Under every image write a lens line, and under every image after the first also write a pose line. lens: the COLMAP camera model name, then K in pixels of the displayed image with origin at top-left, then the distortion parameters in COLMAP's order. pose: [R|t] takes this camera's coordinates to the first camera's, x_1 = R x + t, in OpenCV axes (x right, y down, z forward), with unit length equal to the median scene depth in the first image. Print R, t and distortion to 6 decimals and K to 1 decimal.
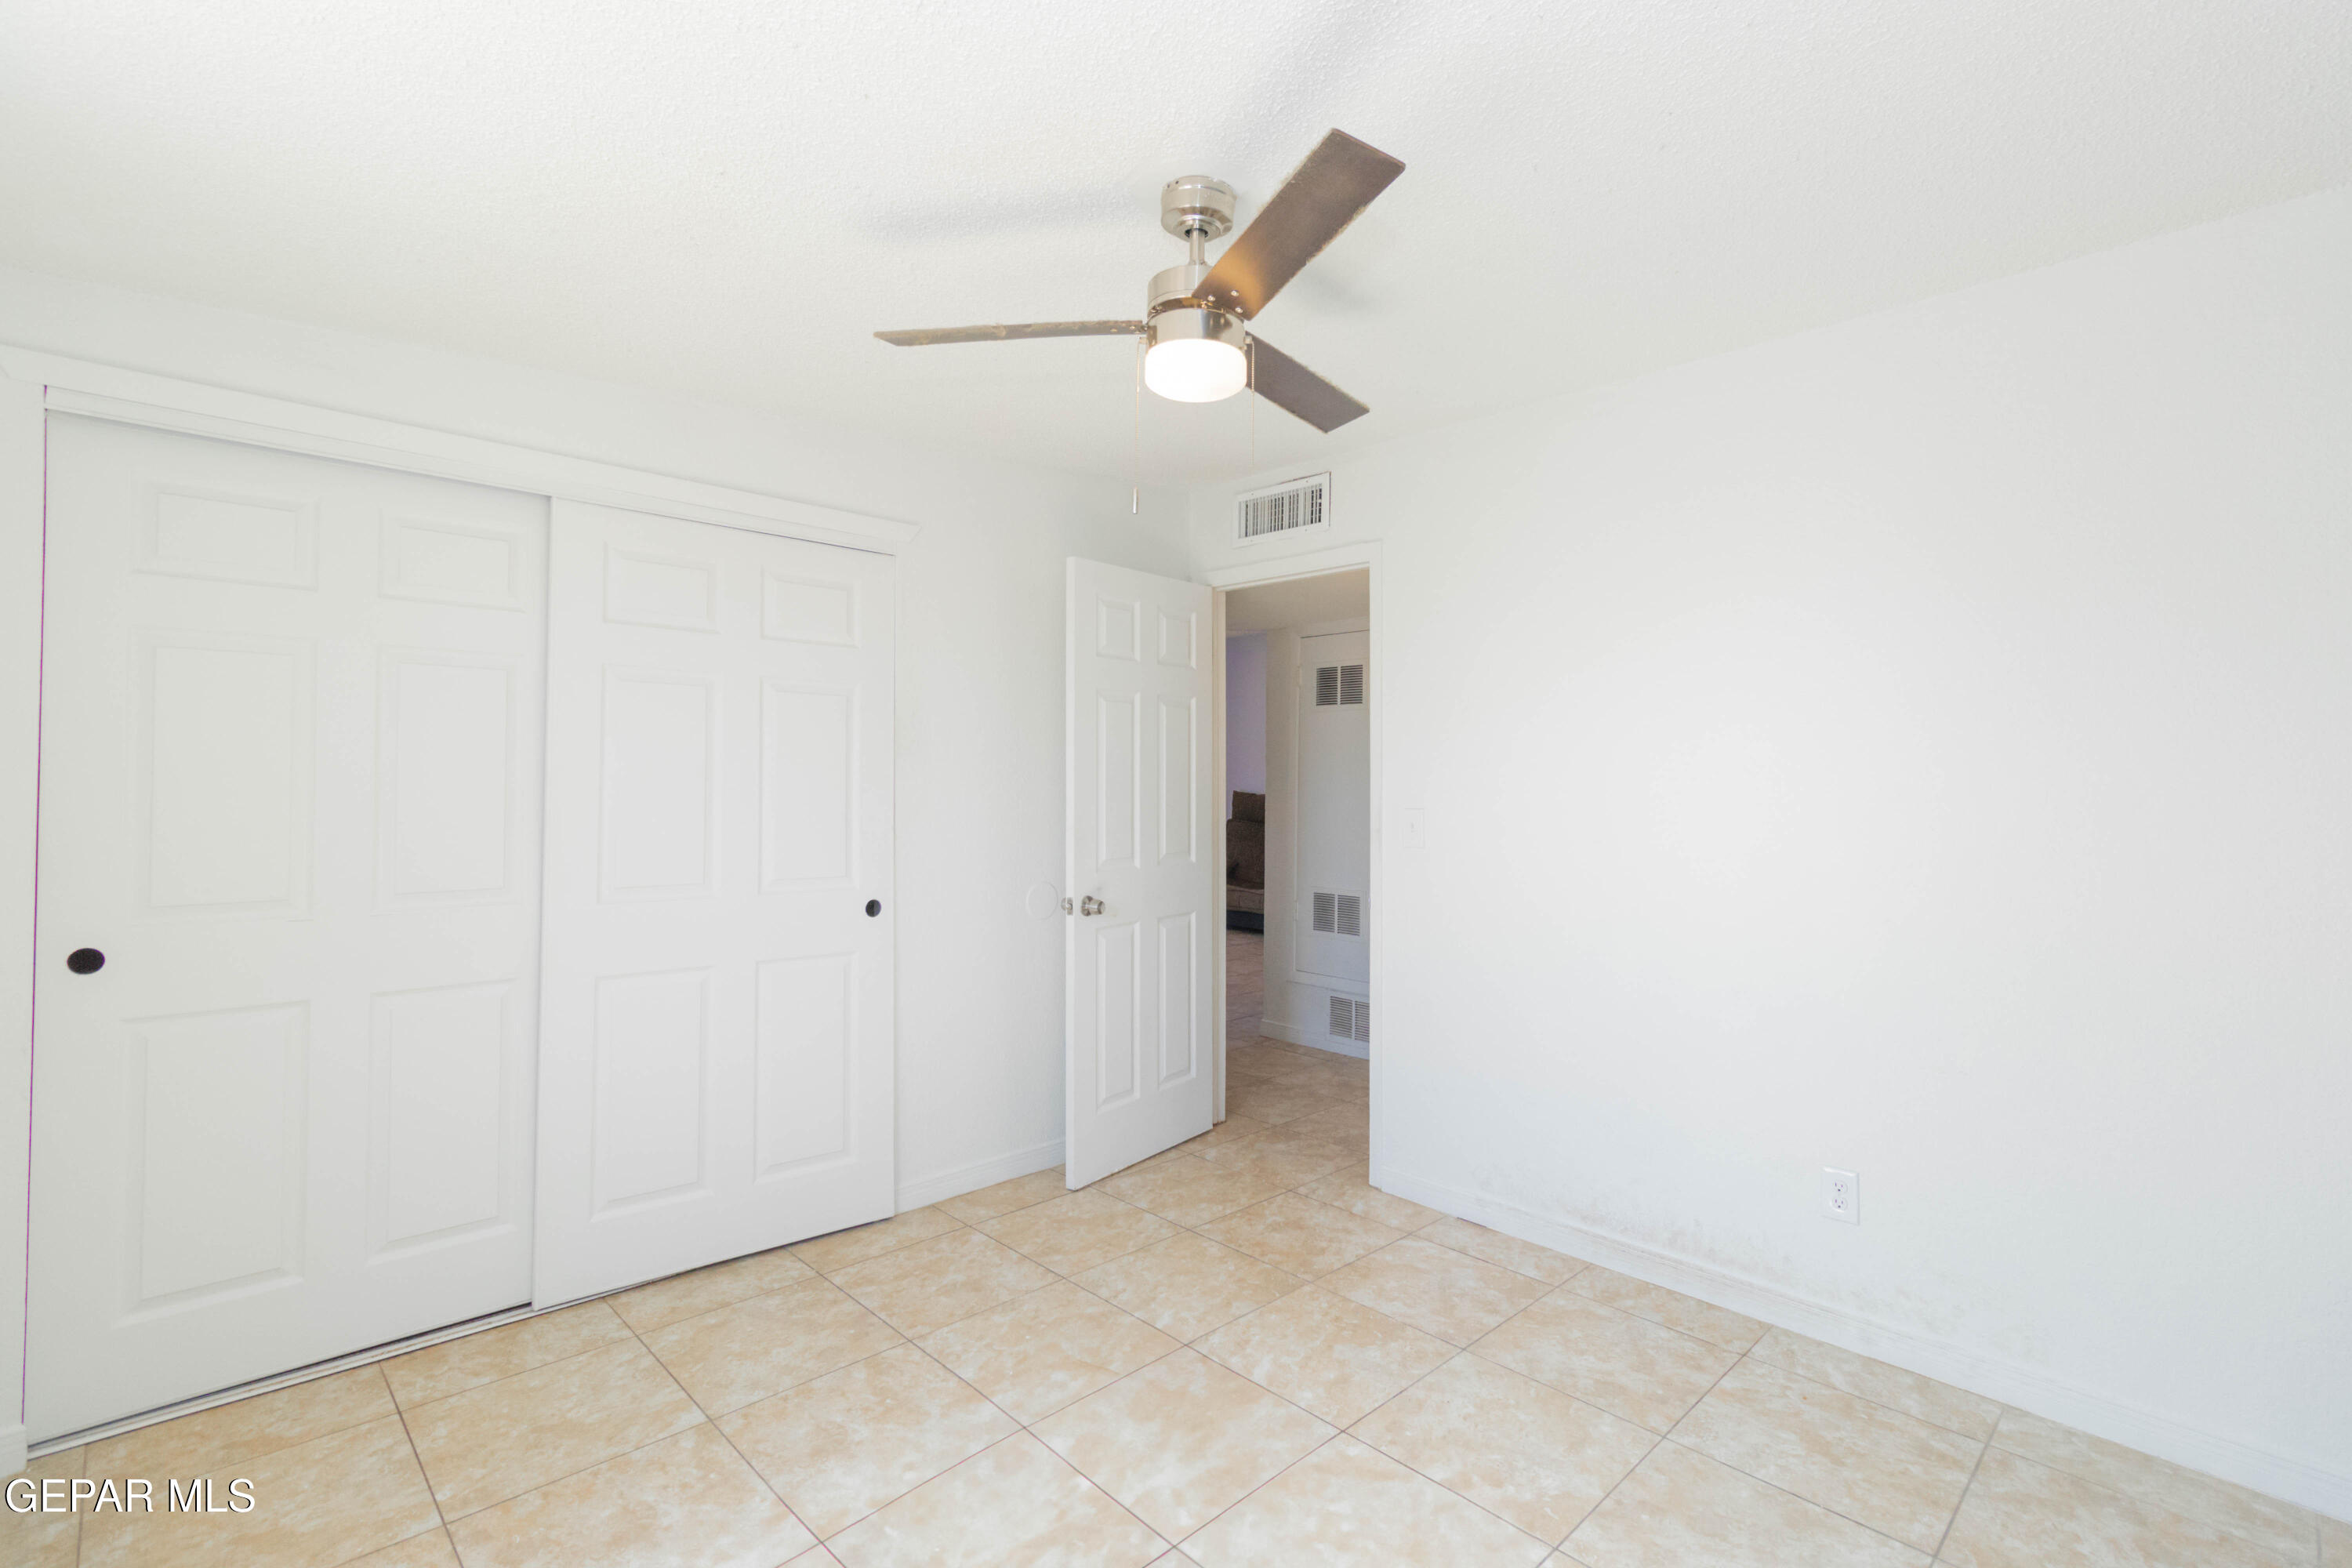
lens RADIAL K [[1076.9, 0, 1184.6], [0, 1076.9, 773.7], [0, 0, 1]] dist [0.007351, -0.000397]
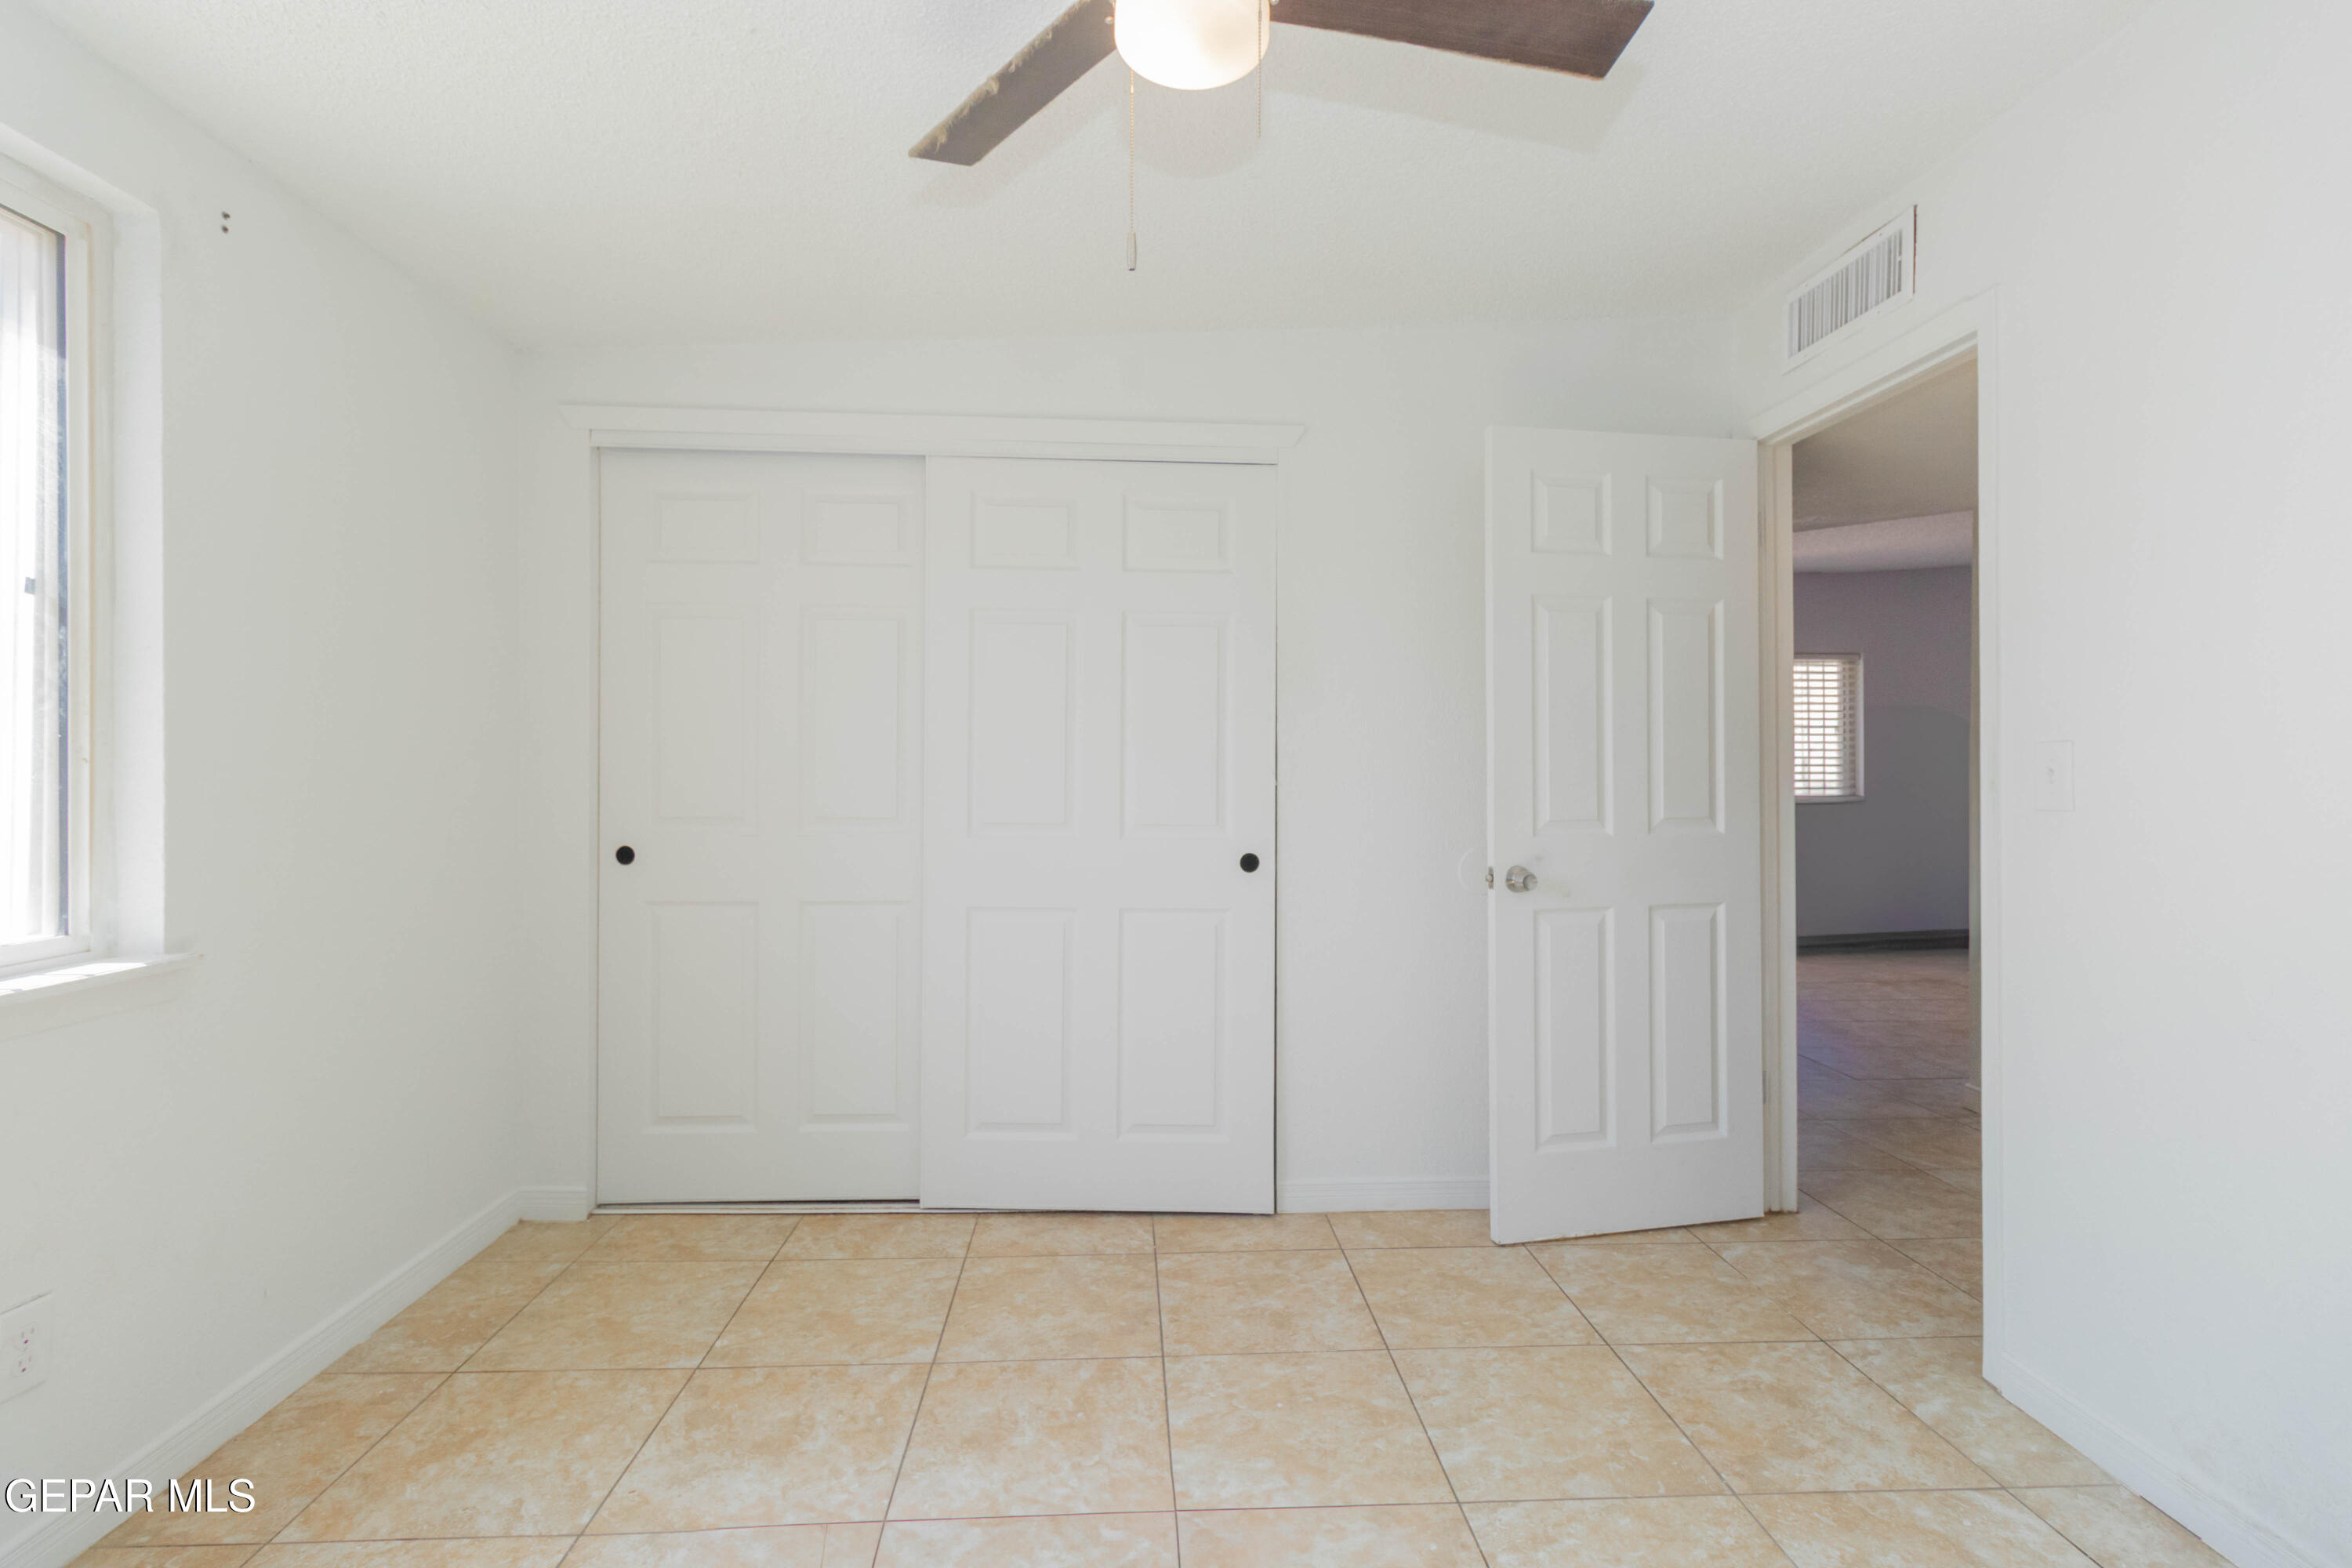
lens RADIAL K [[1076.9, 0, 1184.6], [0, 1076.9, 773.7], [0, 0, 1]] dist [0.007351, -0.000397]
pose [[0.757824, -0.003493, -0.652449, 0.257490], [0.007255, 0.999969, 0.003073, 0.048836], [0.652418, -0.007062, 0.757826, 0.295595]]
